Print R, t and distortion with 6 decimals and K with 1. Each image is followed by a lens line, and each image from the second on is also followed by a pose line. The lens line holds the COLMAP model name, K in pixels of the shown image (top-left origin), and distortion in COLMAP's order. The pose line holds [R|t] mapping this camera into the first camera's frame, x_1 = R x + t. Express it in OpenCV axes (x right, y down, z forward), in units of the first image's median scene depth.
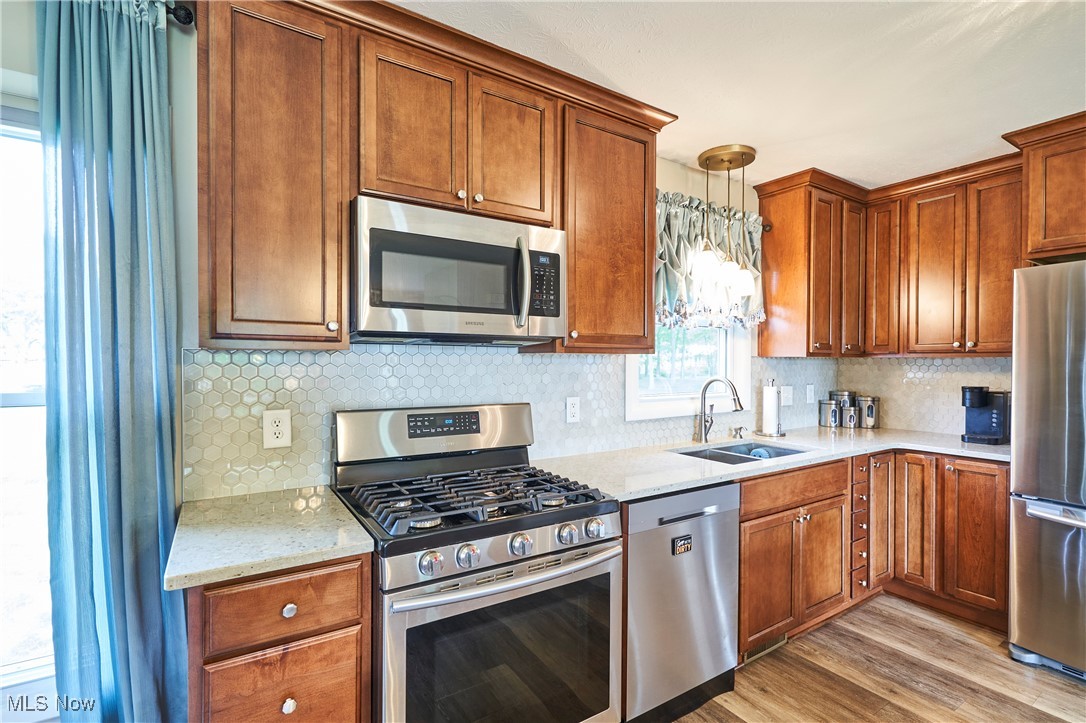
lens RADIAL K [[513.2, 0, 543.4], [0, 513.2, 367.7], [0, 0, 1]] dist [0.004560, -0.000377]
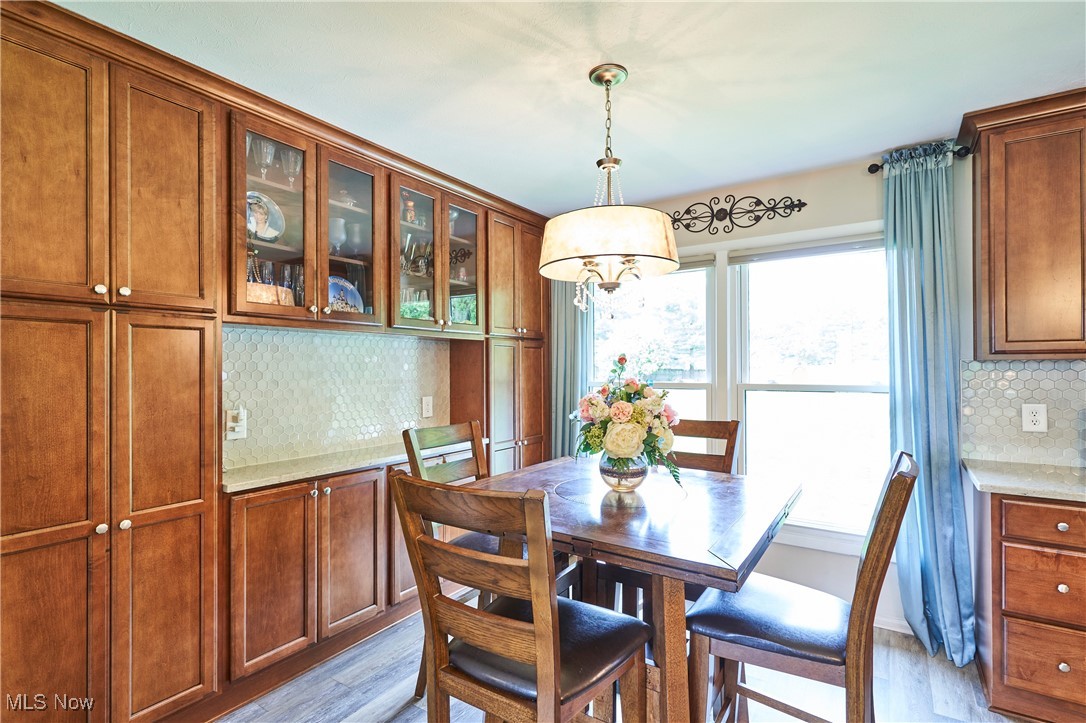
lens RADIAL K [[513.2, 0, 547.8], [0, 513.2, 365.0], [0, 0, 1]] dist [0.004560, -0.000377]
pose [[0.391295, -0.009445, -0.920217, 0.275613], [-0.004493, 0.999916, -0.012173, 0.002682], [0.920254, 0.008898, 0.391219, -0.853349]]
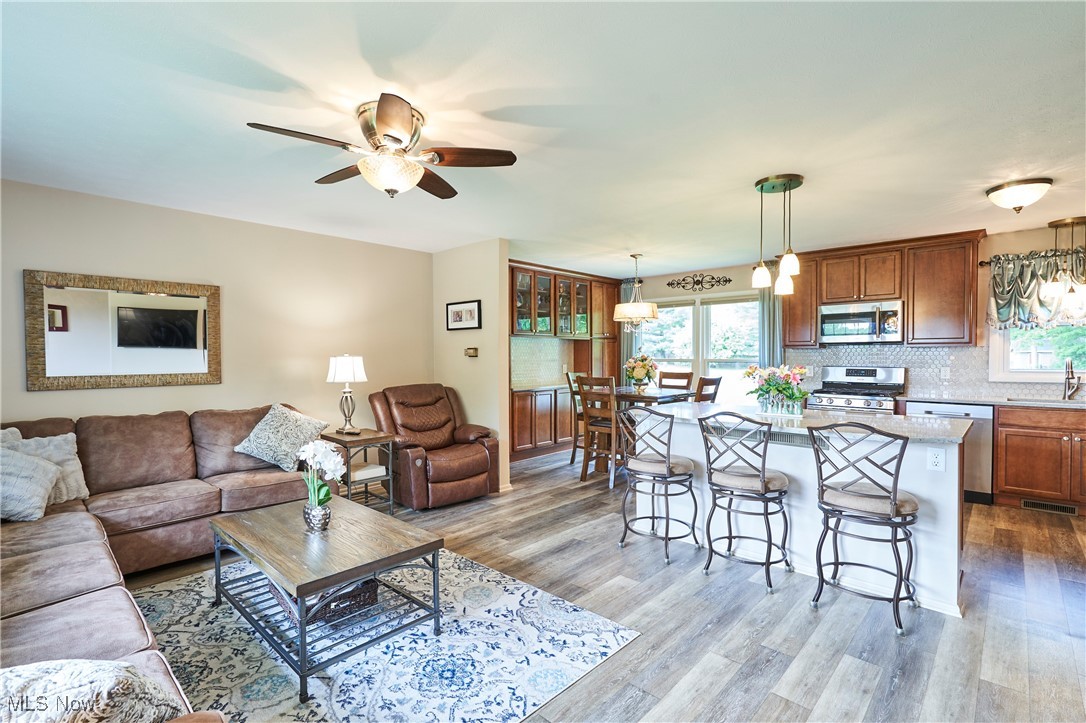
lens RADIAL K [[513.2, 0, 543.1], [0, 513.2, 359.7], [0, 0, 1]] dist [0.004560, -0.000377]
pose [[0.234227, 0.004897, -0.972170, 2.896215], [-0.006557, 0.999973, 0.003458, 0.051609], [0.972160, 0.005565, 0.234253, -1.857360]]
